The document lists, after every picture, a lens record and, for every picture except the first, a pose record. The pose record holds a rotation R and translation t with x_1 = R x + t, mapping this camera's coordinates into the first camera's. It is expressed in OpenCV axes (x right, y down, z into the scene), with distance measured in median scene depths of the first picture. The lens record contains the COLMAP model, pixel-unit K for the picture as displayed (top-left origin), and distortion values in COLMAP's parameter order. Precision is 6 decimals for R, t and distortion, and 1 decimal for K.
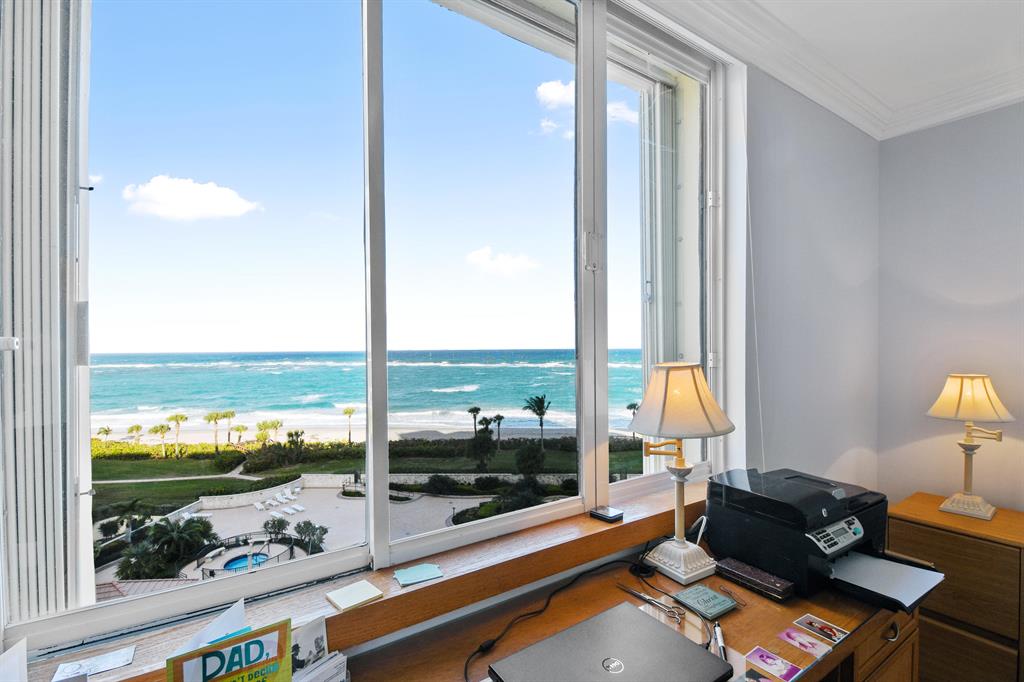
lens RADIAL K [[446.1, 0, 510.0], [0, 446.1, 346.0], [0, 0, 1]] dist [0.030528, -0.022871]
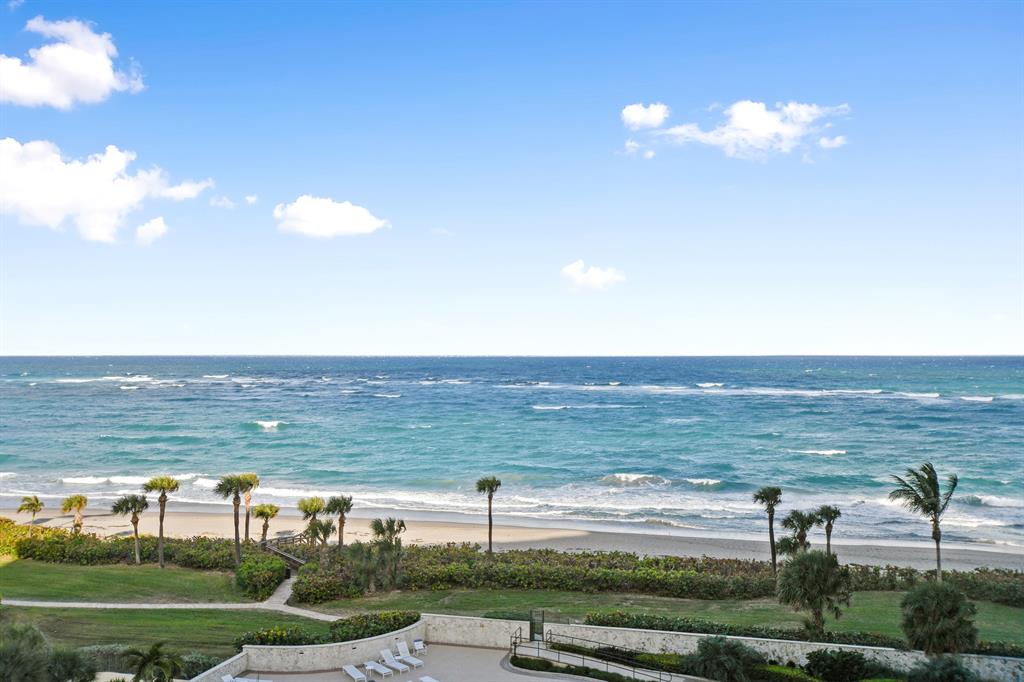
lens RADIAL K [[1021.6, 0, 510.0], [0, 1021.6, 345.1], [0, 0, 1]] dist [0.040459, -0.011288]
pose [[0.974003, 0.007818, -0.226400, -0.124591], [-0.007945, 0.999968, 0.000352, 0.001777], [0.226396, 0.001456, 0.974034, -0.028449]]
